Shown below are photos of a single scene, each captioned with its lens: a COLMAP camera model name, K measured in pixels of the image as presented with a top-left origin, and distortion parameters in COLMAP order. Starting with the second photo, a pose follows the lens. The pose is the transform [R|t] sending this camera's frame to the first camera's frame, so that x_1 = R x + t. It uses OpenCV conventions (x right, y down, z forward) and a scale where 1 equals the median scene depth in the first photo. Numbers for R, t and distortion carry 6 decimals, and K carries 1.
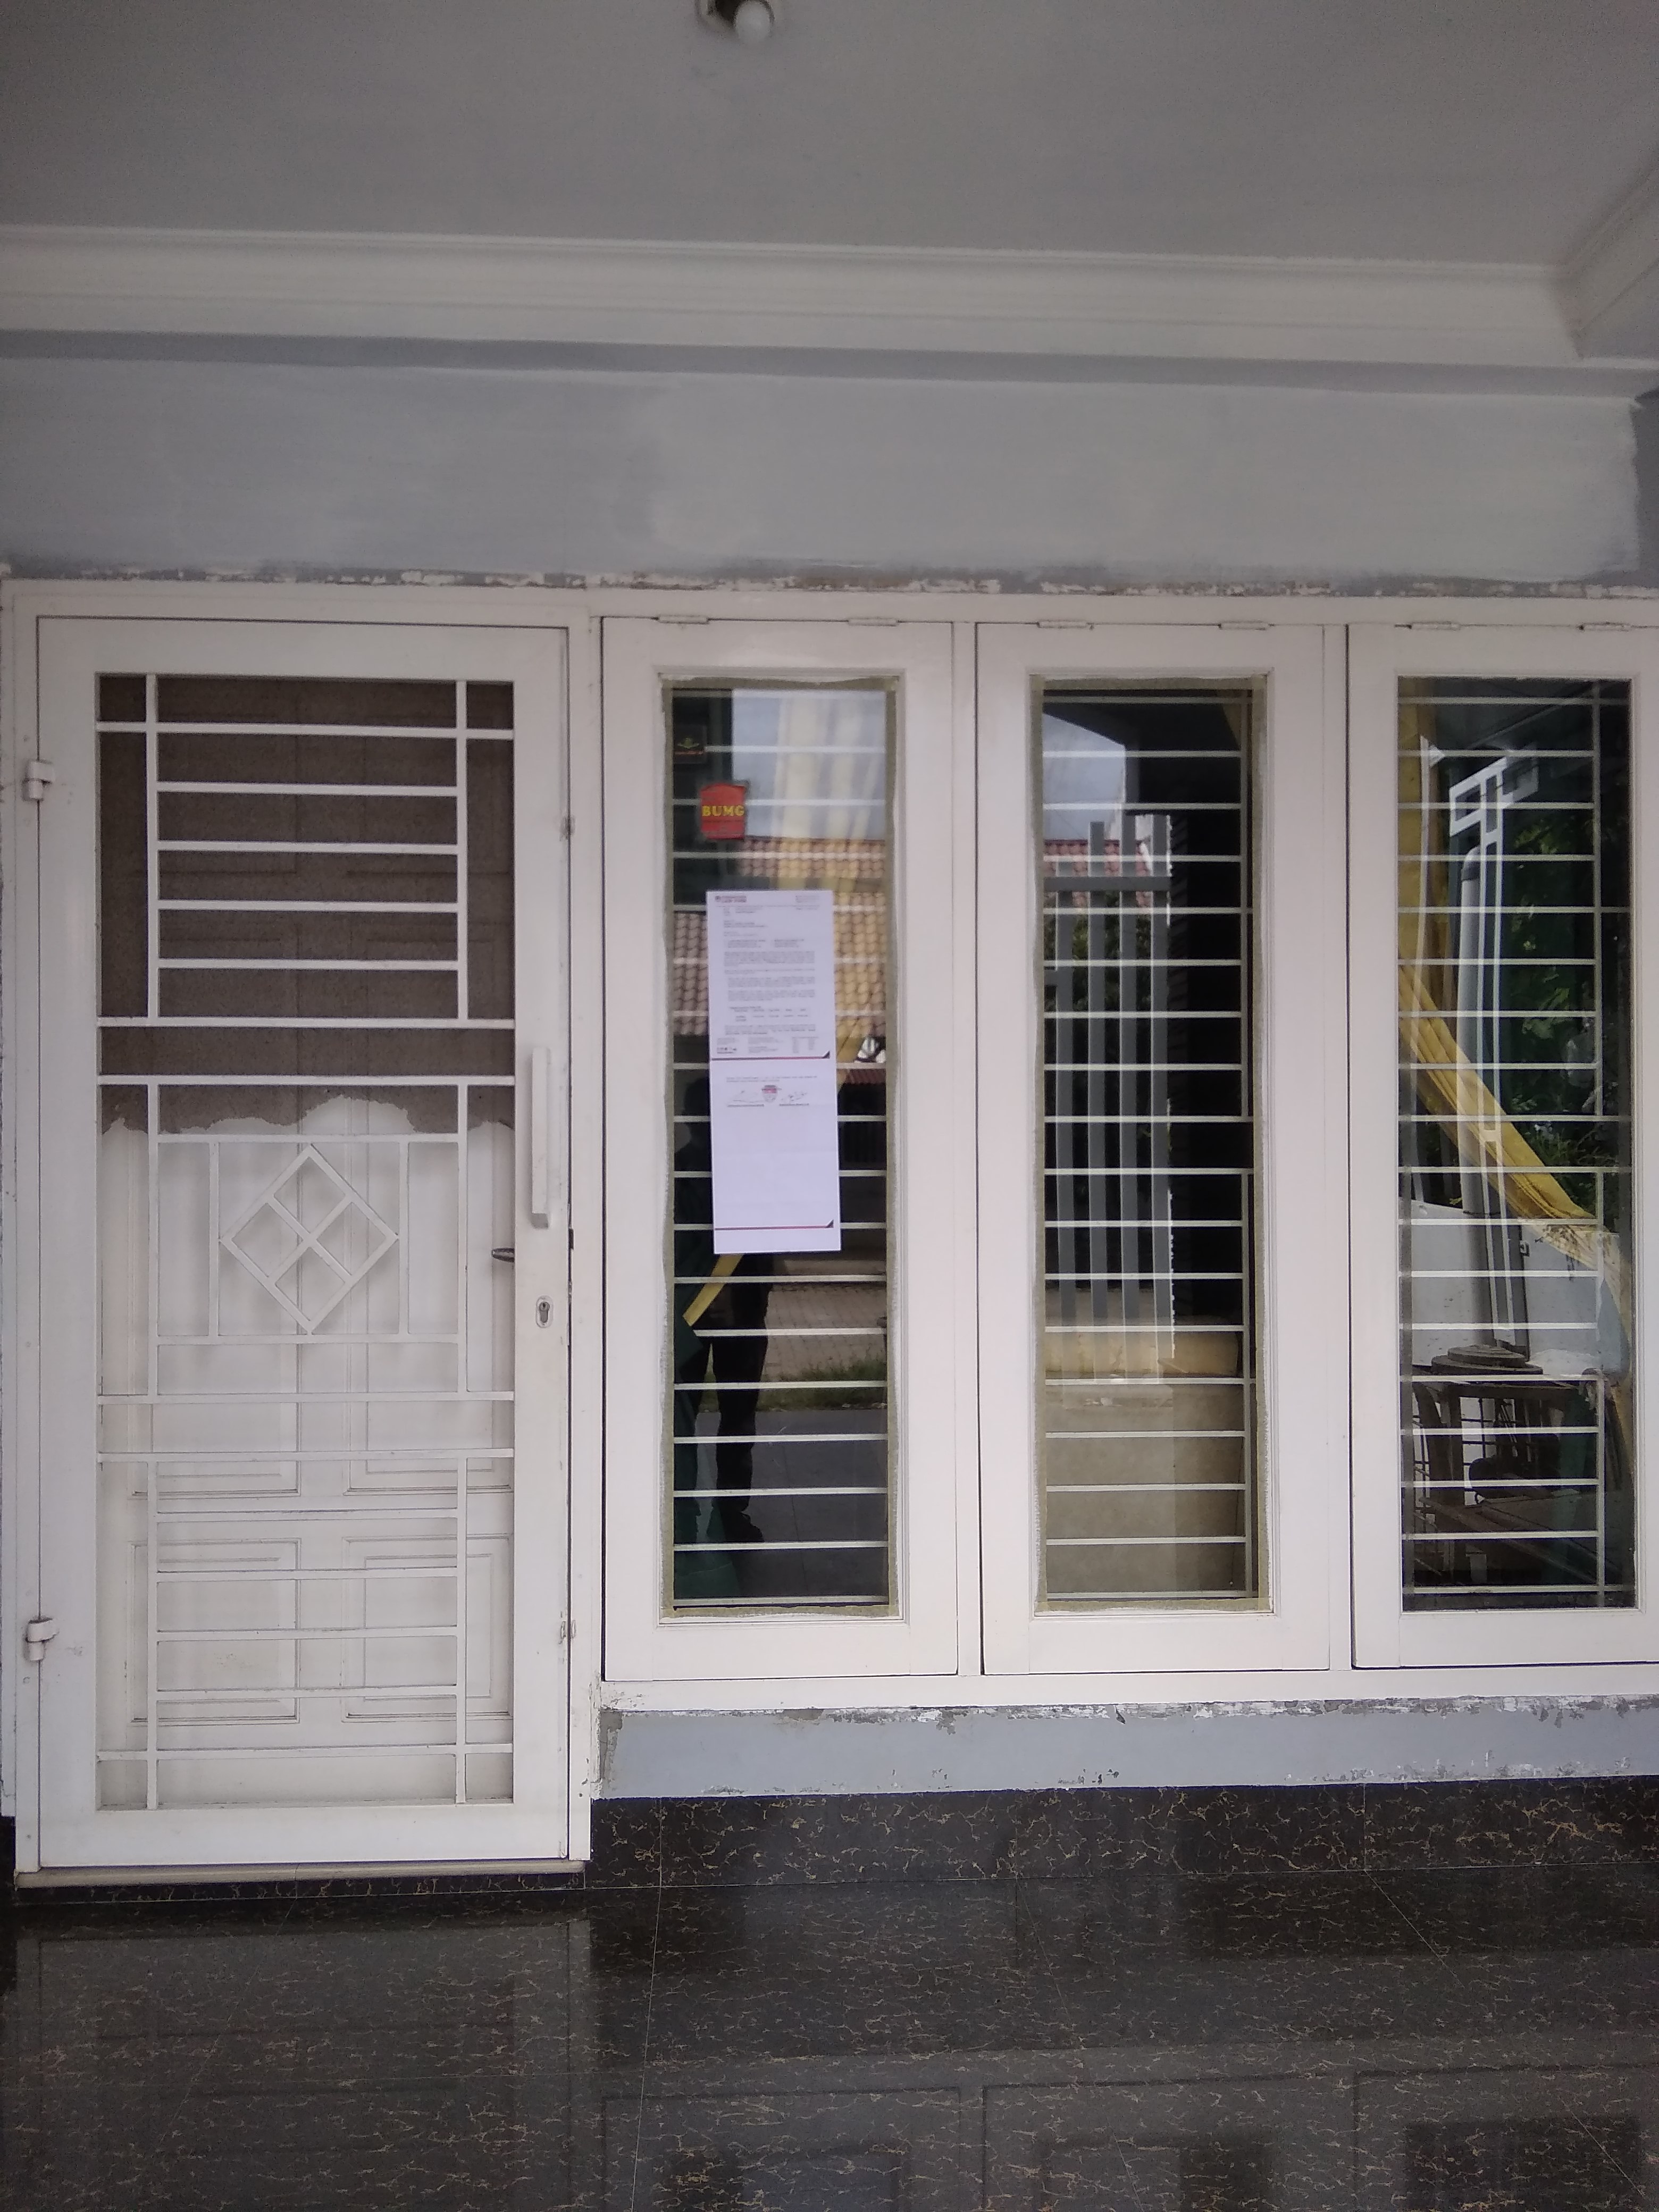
lens RADIAL K [[1759.8, 0, 829.5], [0, 1759.8, 1106.0], [0, 0, 1]] dist [0.061101, -0.086576]
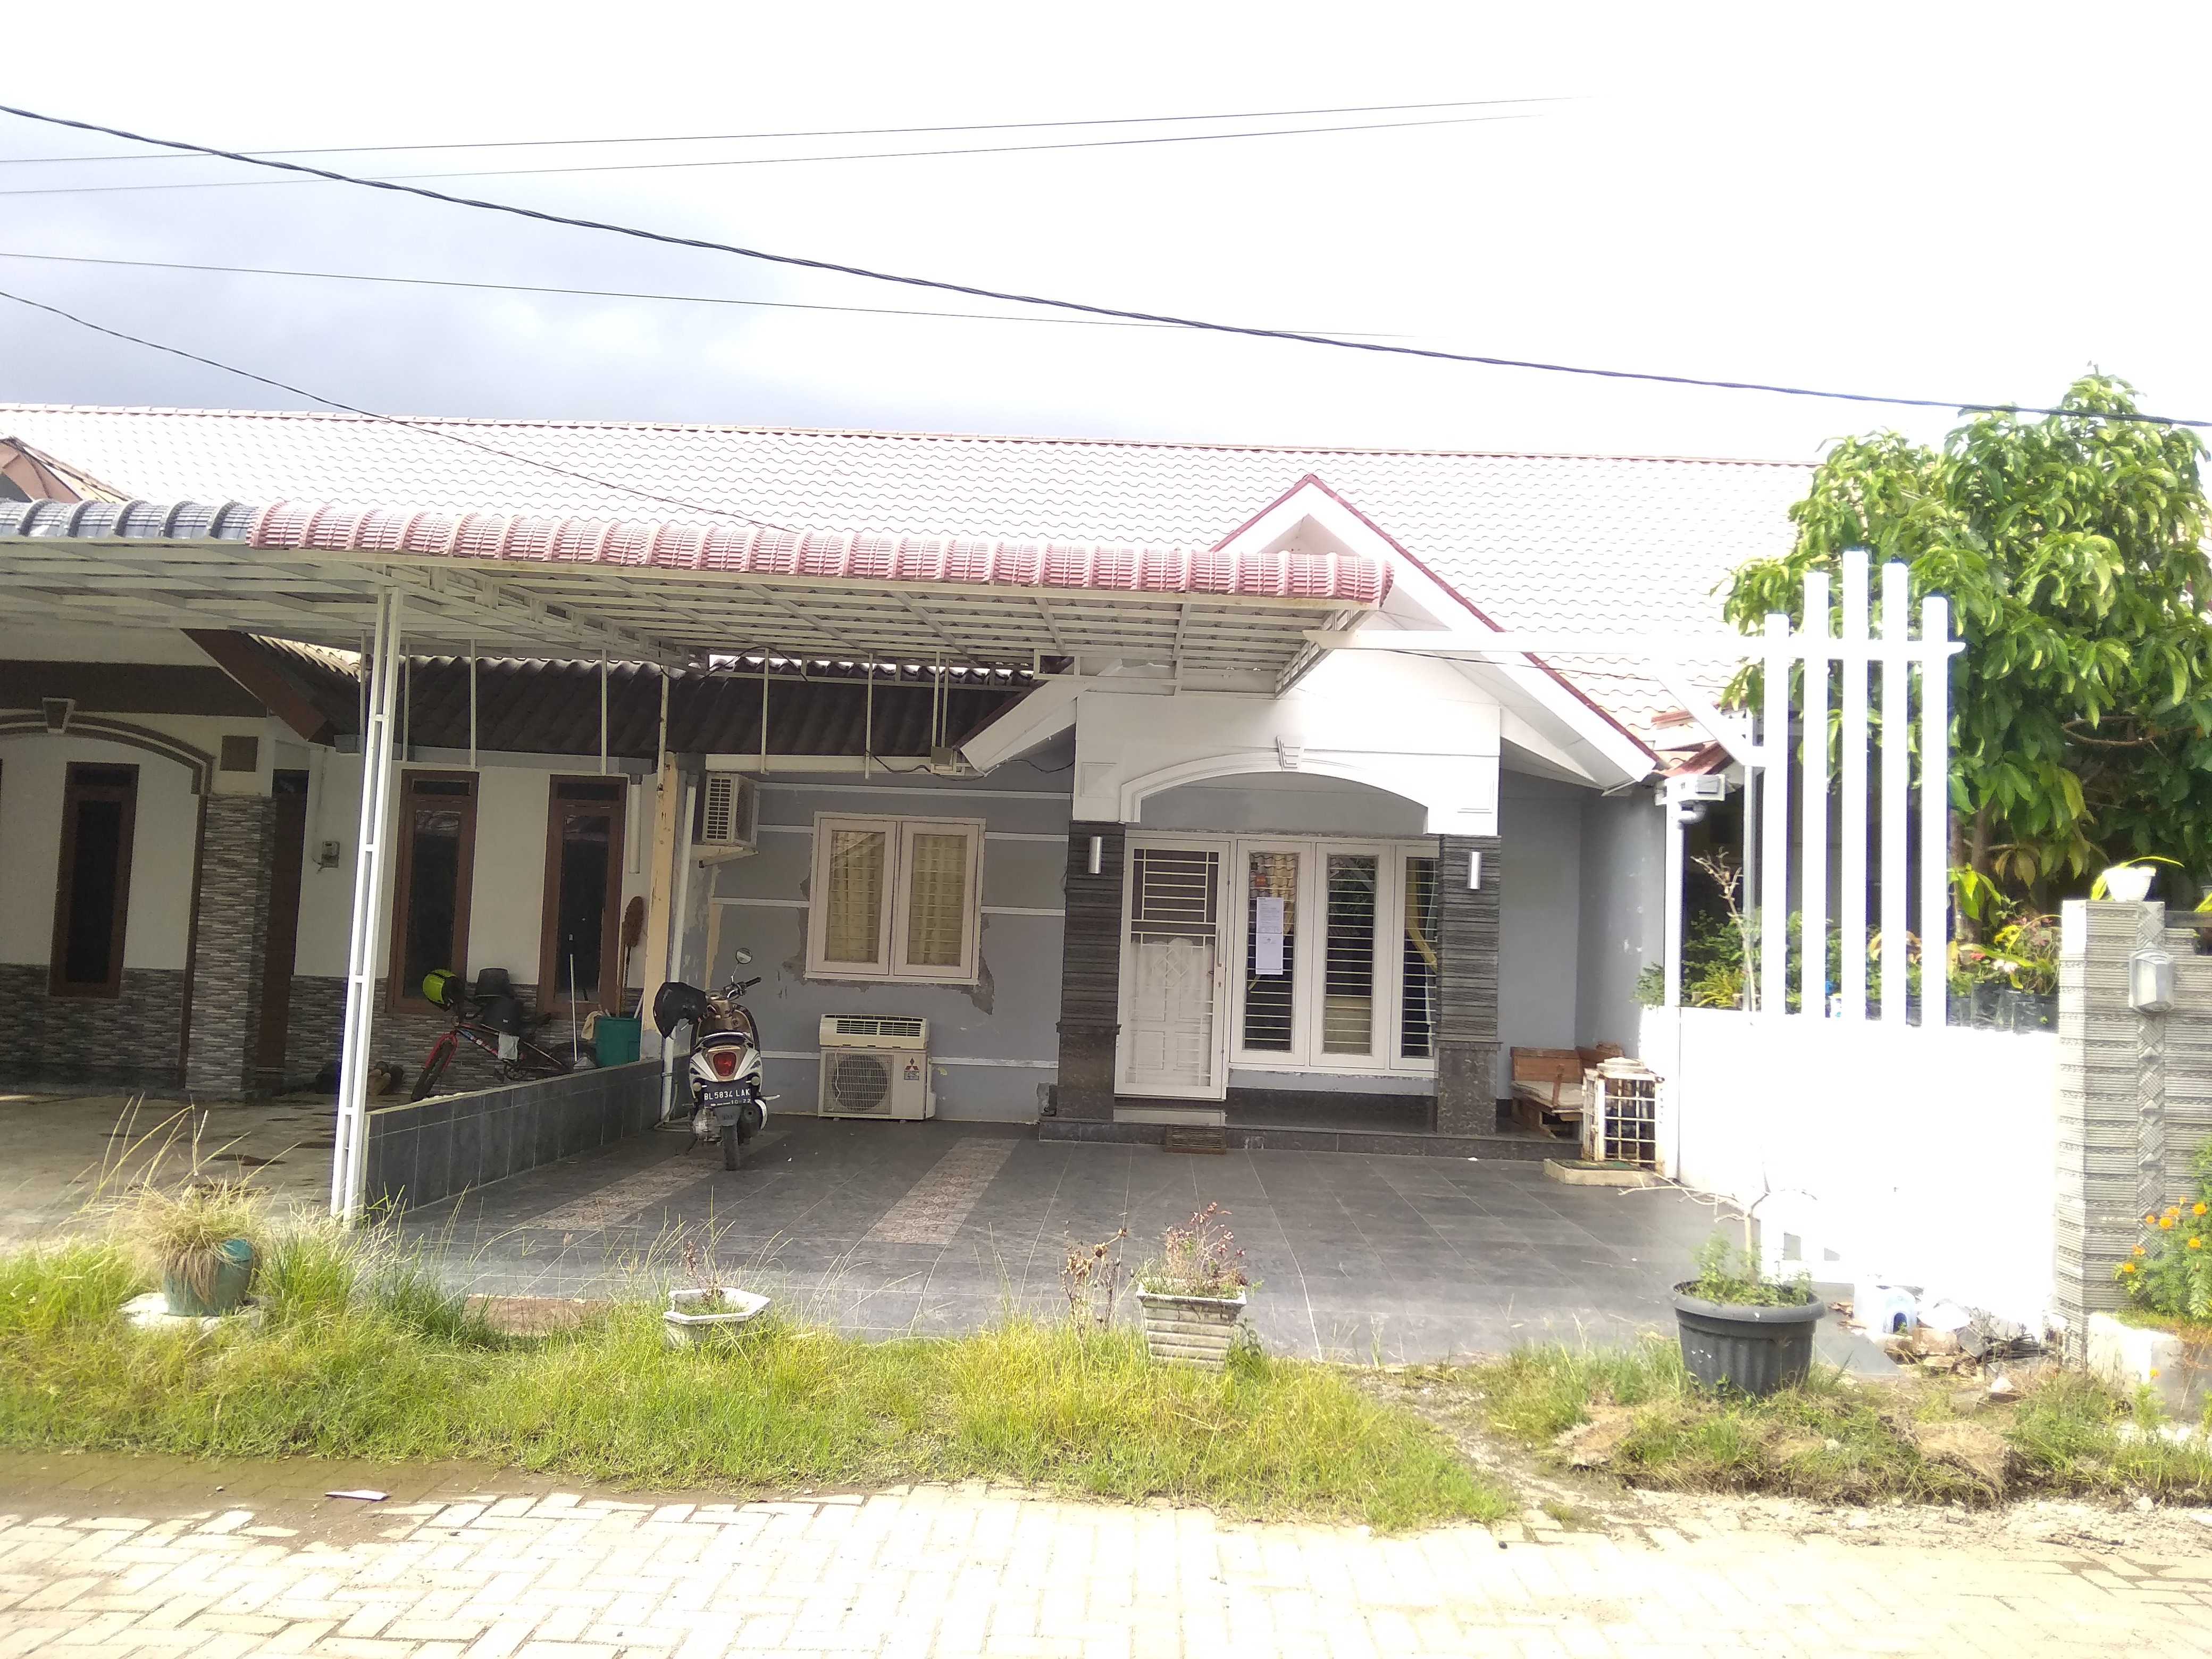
lens RADIAL K [[1759.8, 0, 1113.8], [0, 1759.8, 818.6], [0, 0, 1]] dist [0.061101, -0.086576]
pose [[0.995731, 0.034709, -0.085523, -0.056127], [-0.040888, 0.996596, -0.071584, 0.022090], [0.082747, 0.074776, 0.993761, -3.777984]]
